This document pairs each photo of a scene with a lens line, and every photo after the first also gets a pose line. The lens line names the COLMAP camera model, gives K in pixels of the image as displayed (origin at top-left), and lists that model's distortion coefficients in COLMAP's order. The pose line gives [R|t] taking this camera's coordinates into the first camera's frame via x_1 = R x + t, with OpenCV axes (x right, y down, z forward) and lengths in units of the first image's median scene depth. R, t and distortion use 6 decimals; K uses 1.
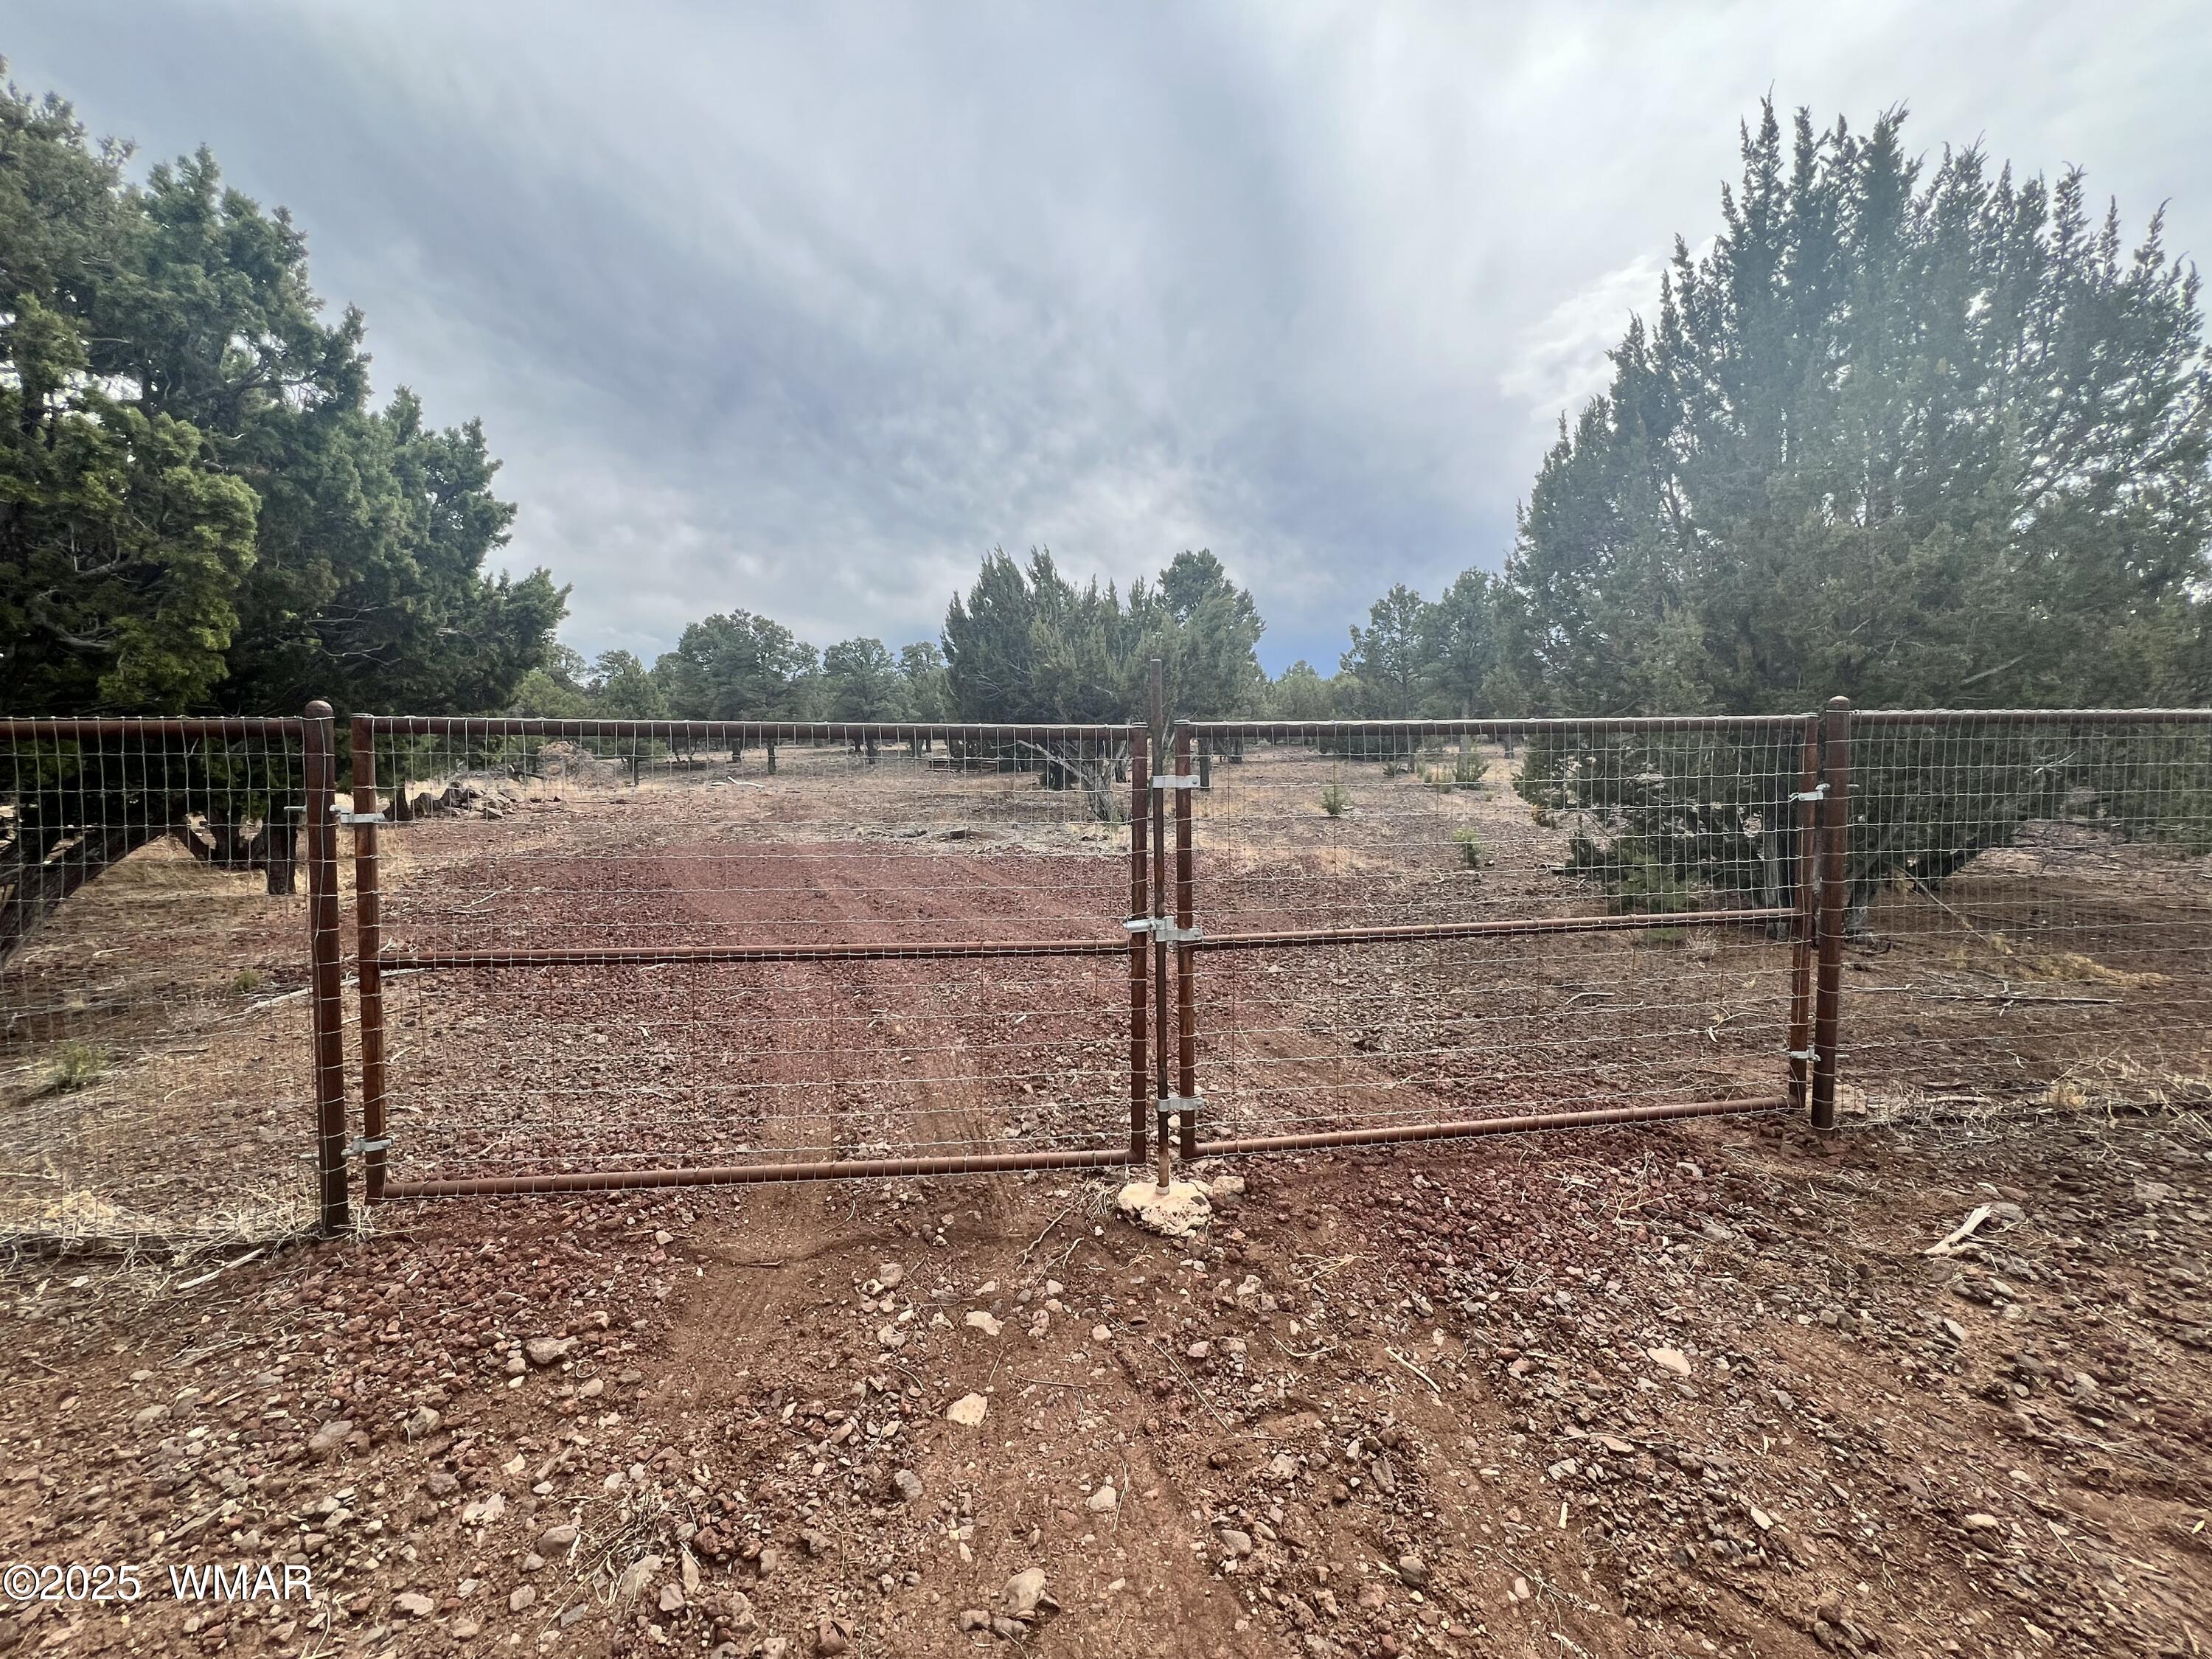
lens RADIAL K [[888.0, 0, 1098.9], [0, 888.0, 829.4], [0, 0, 1]] dist [0.004240, -0.000392]
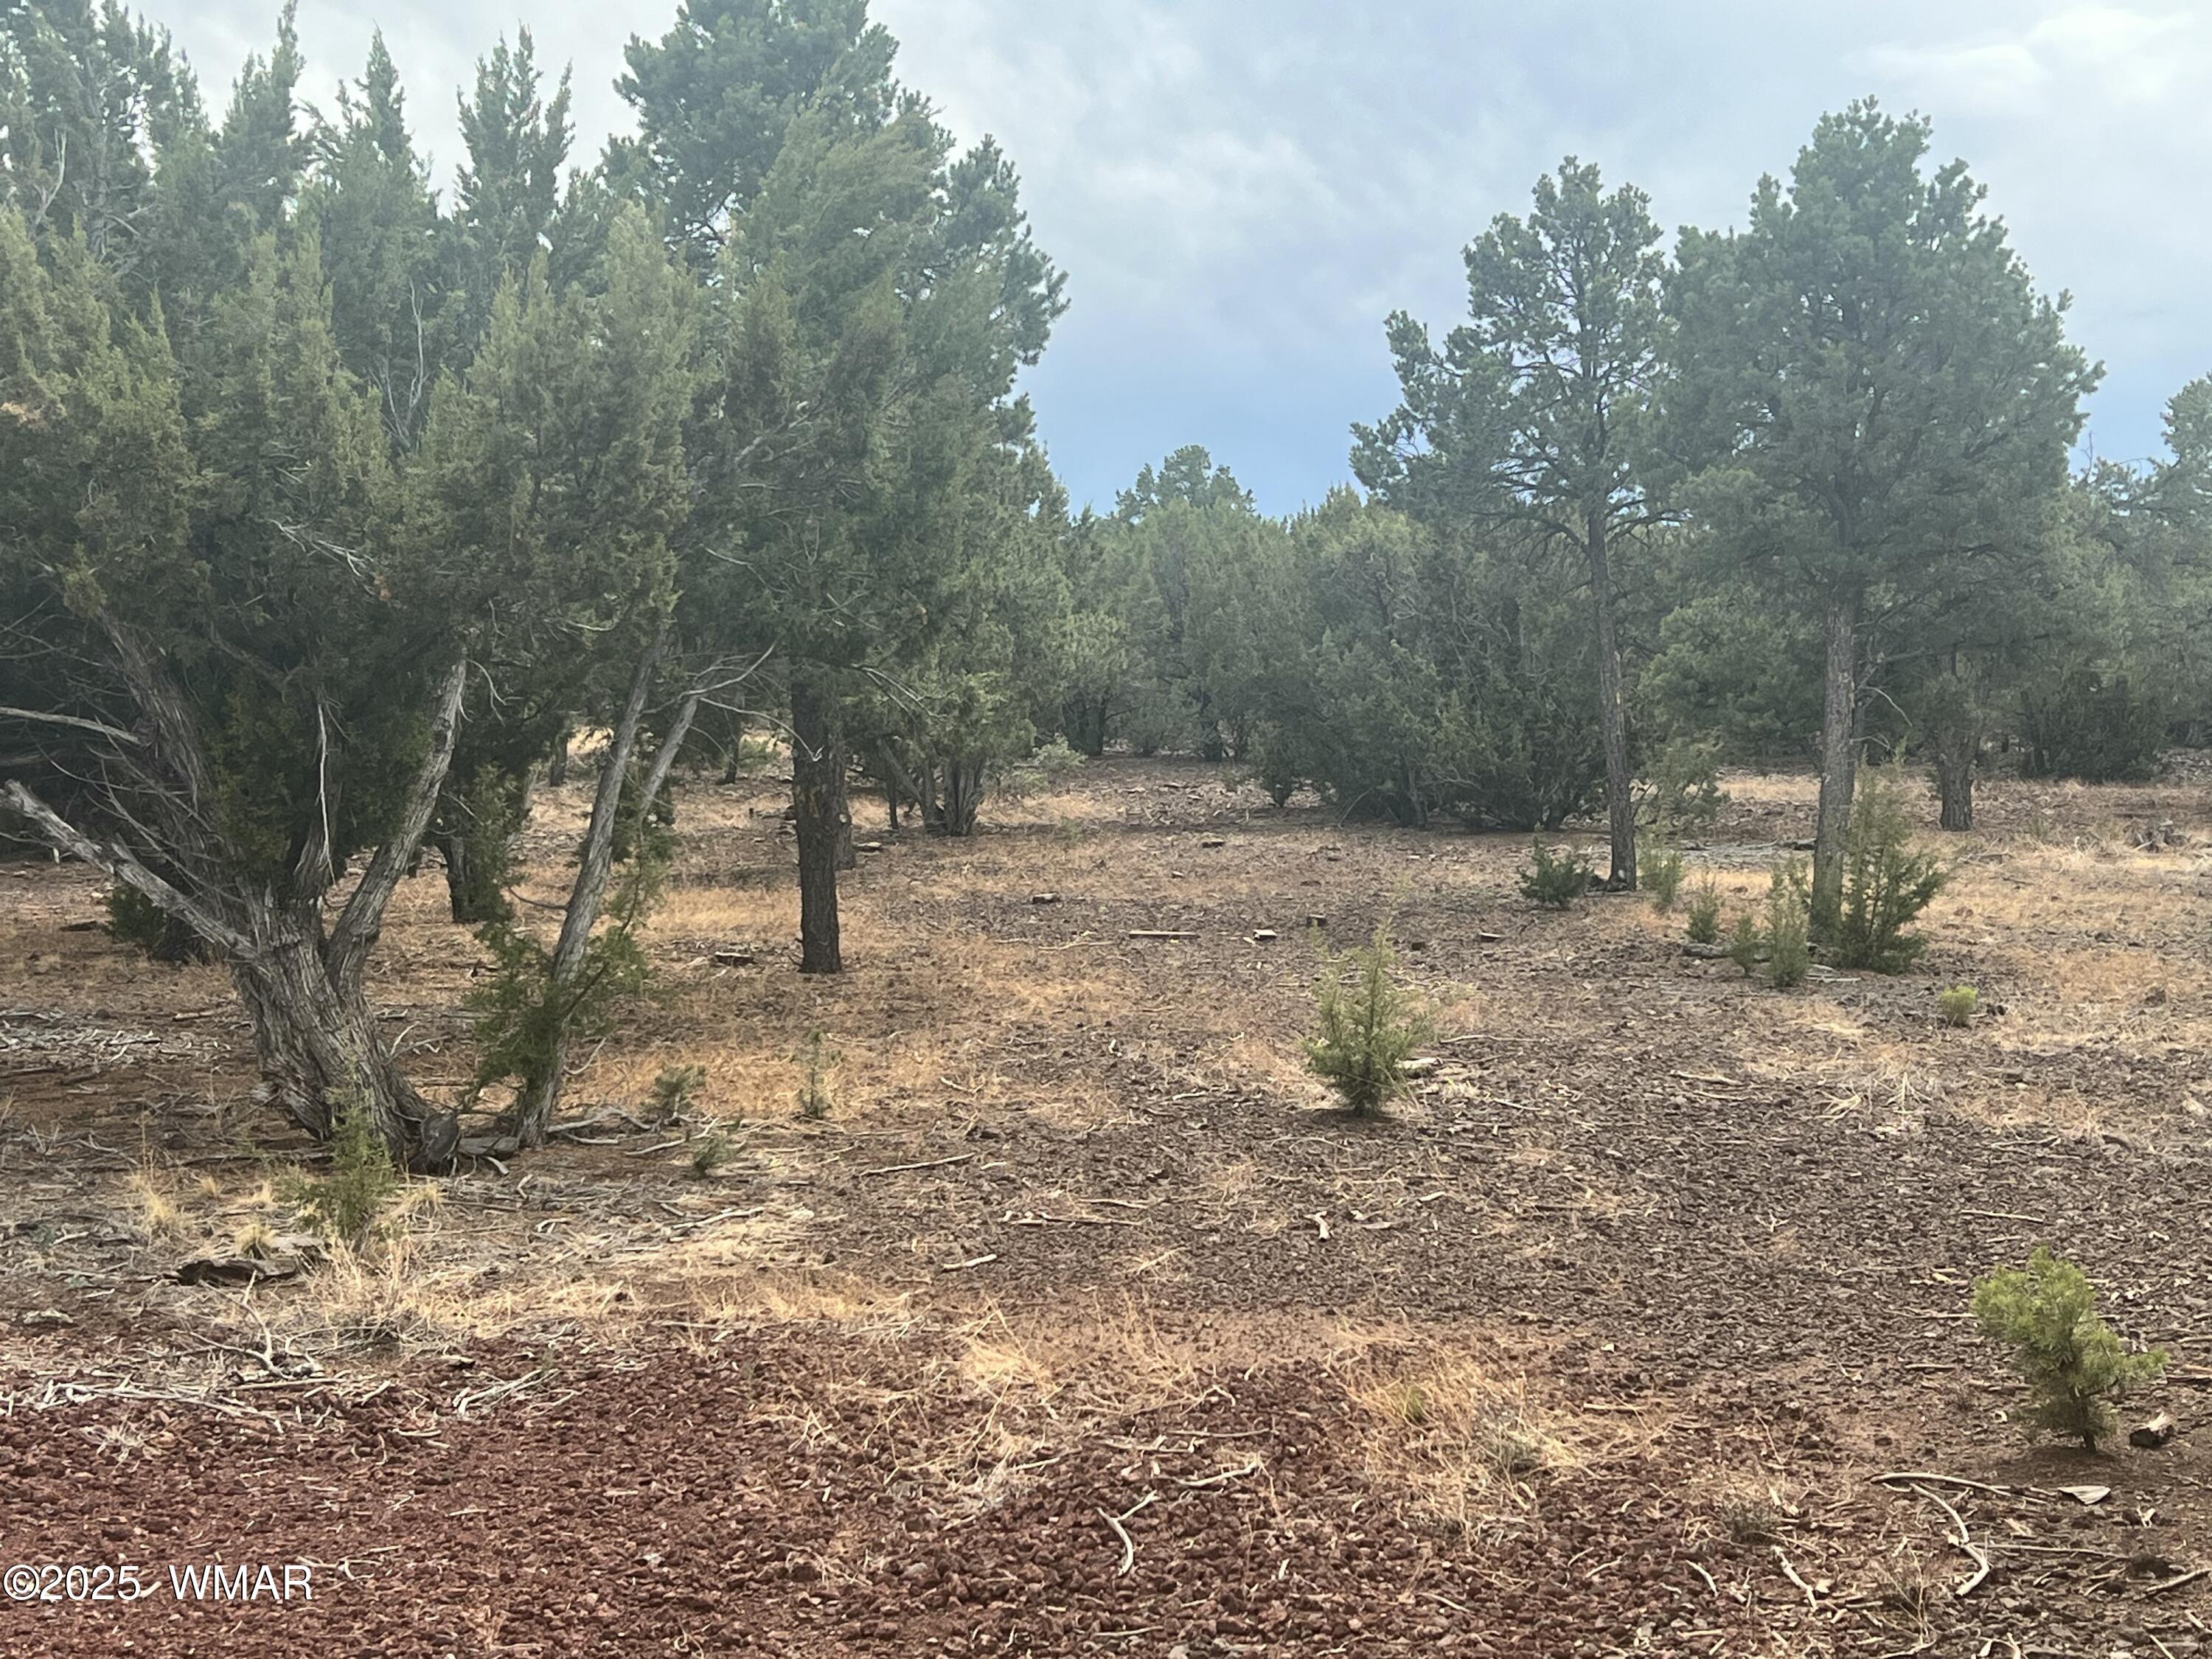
lens RADIAL K [[3288.9, 0, 1107.1], [0, 3288.9, 828.5], [0, 0, 1]] dist [0.042363, 0.000000]
pose [[0.980217, 0.009803, 0.197684, 0.021367], [0.003753, 0.997673, -0.068081, -0.021880], [-0.197891, 0.067476, 0.977899, 0.125961]]
